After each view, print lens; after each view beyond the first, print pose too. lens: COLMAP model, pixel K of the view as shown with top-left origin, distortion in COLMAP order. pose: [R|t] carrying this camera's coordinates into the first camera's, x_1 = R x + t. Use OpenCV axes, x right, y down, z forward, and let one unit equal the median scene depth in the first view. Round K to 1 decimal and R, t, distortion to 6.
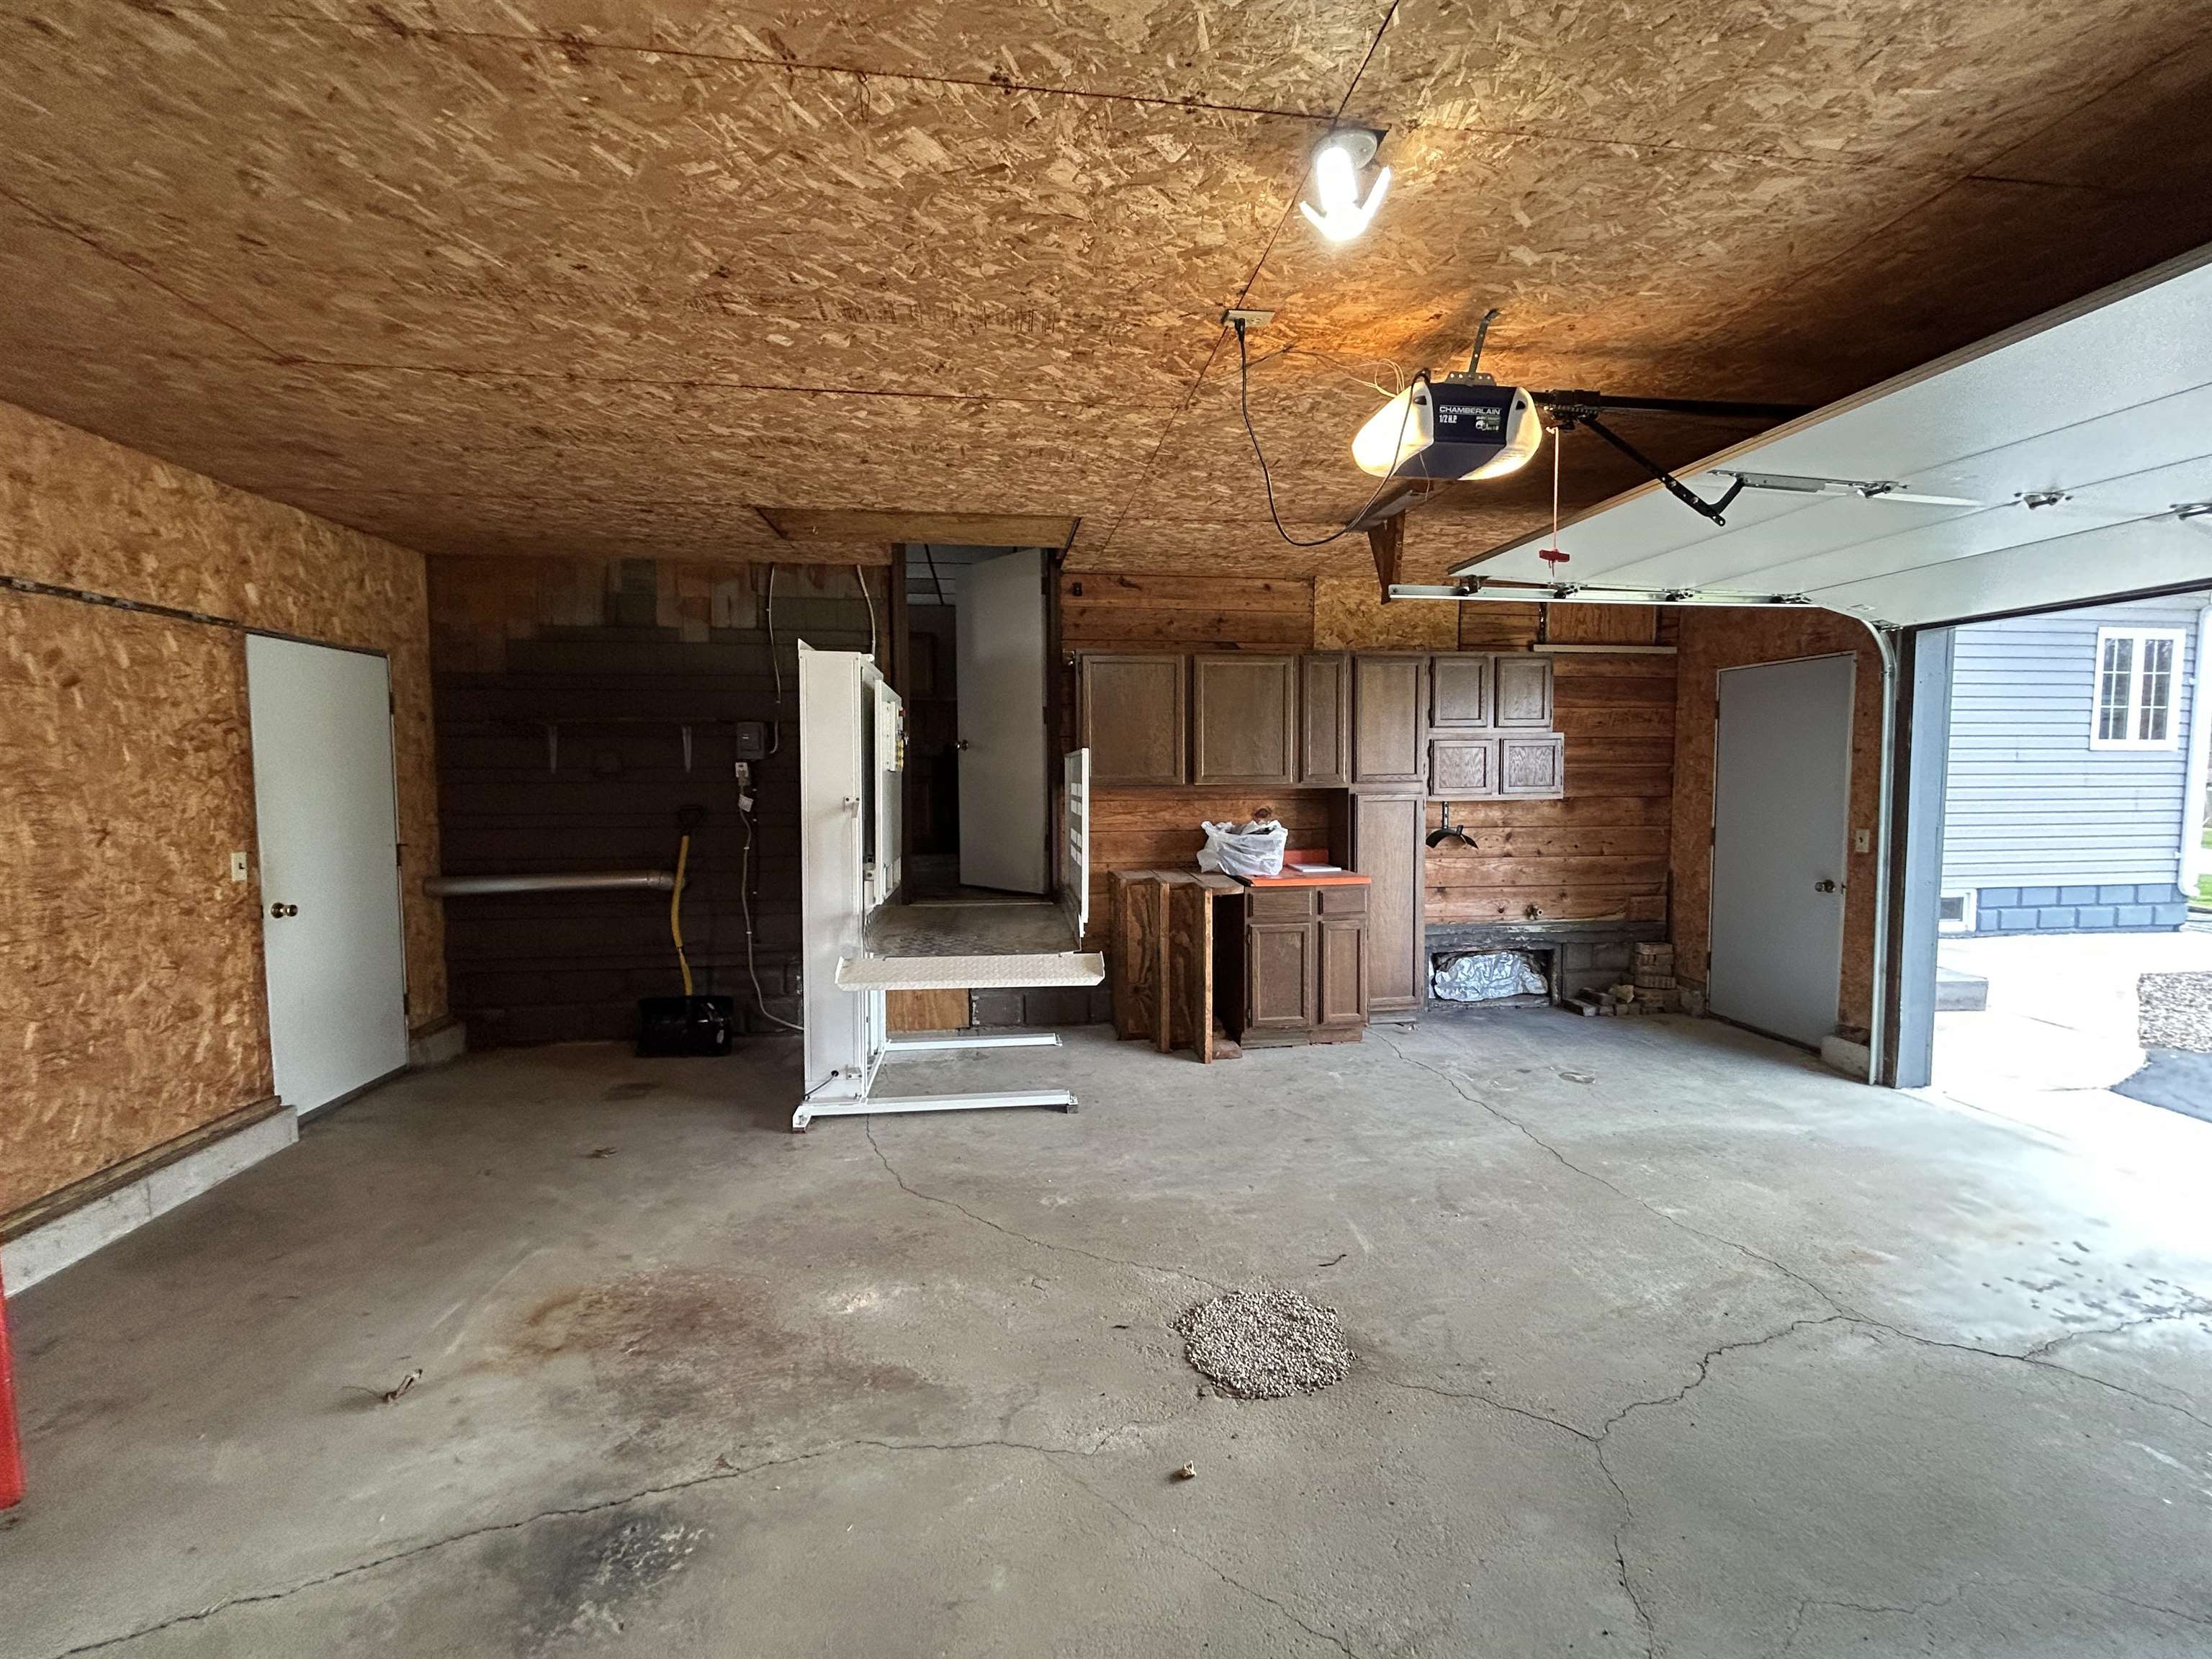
lens RADIAL K [[896.2, 0, 1110.5], [0, 896.2, 820.4], [0, 0, 1]] dist [-0.003428, -0.000370]
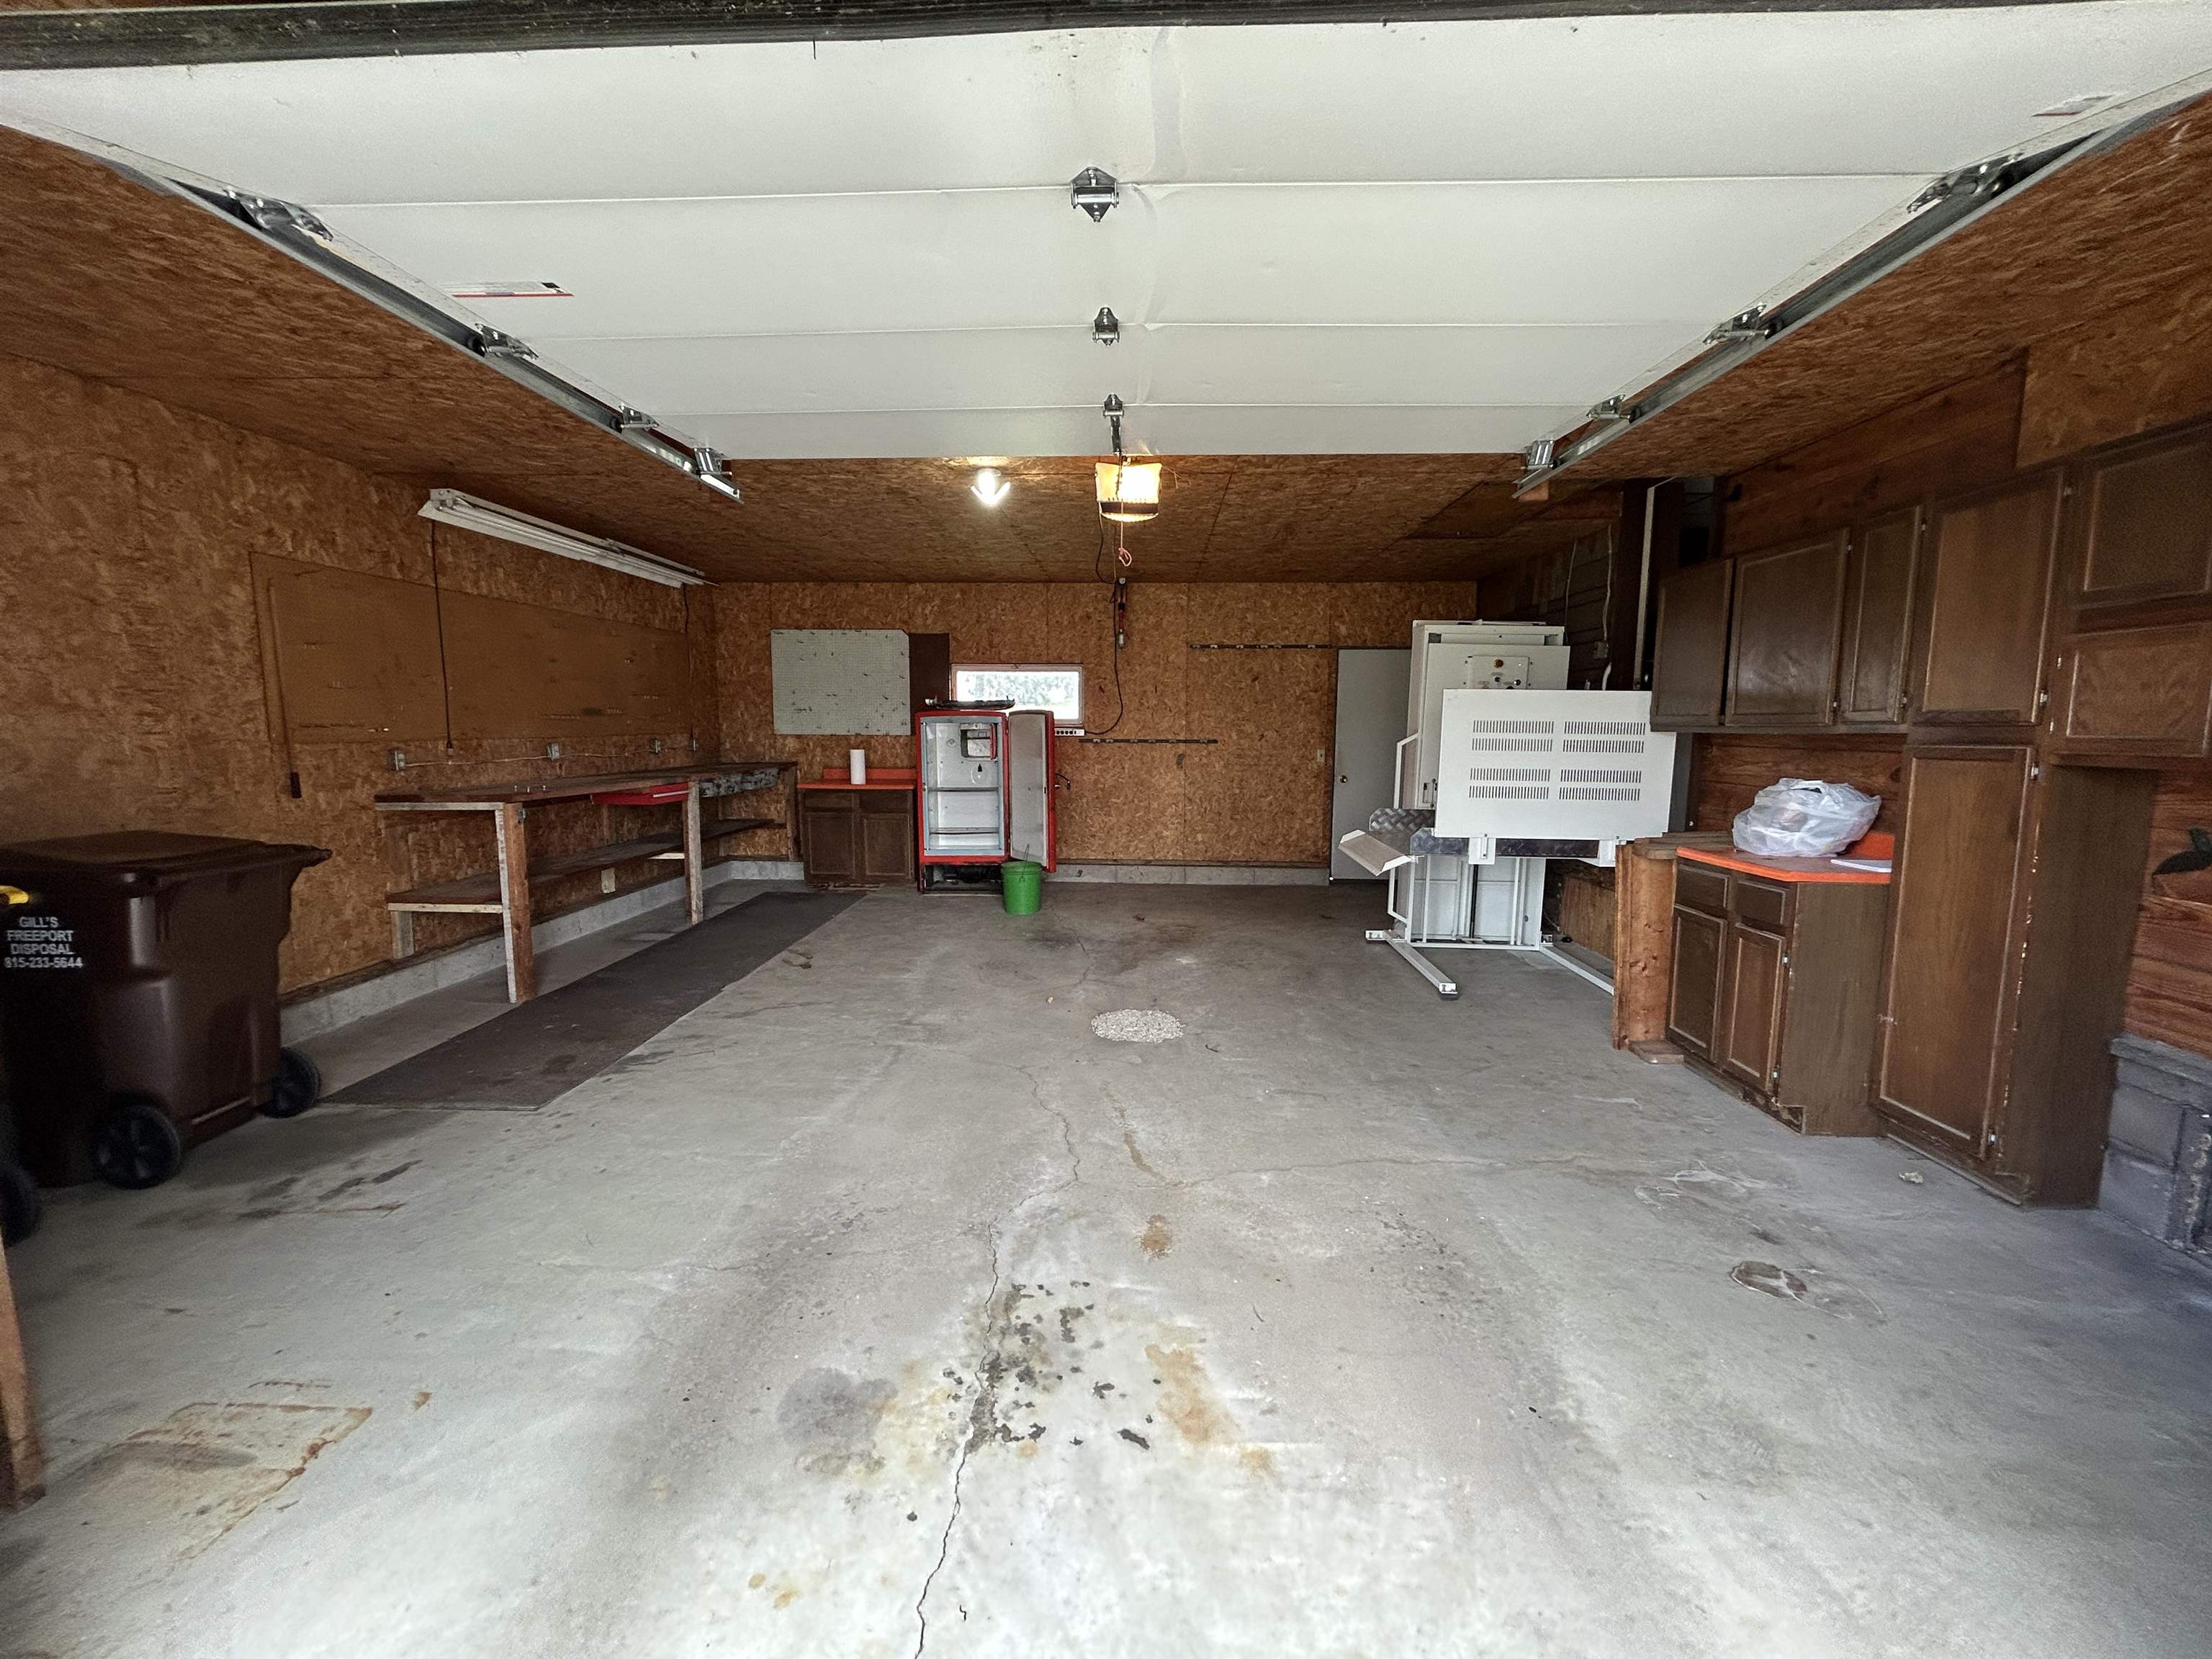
lens RADIAL K [[896.2, 0, 1108.4], [0, 896.2, 829.5], [0, 0, 1]] dist [-0.003428, -0.000370]
pose [[-0.165266, 0.119302, -0.979007, 1.269568], [-0.062758, 0.989373, 0.131159, -0.025256], [0.984250, 0.083117, -0.156022, 0.797922]]
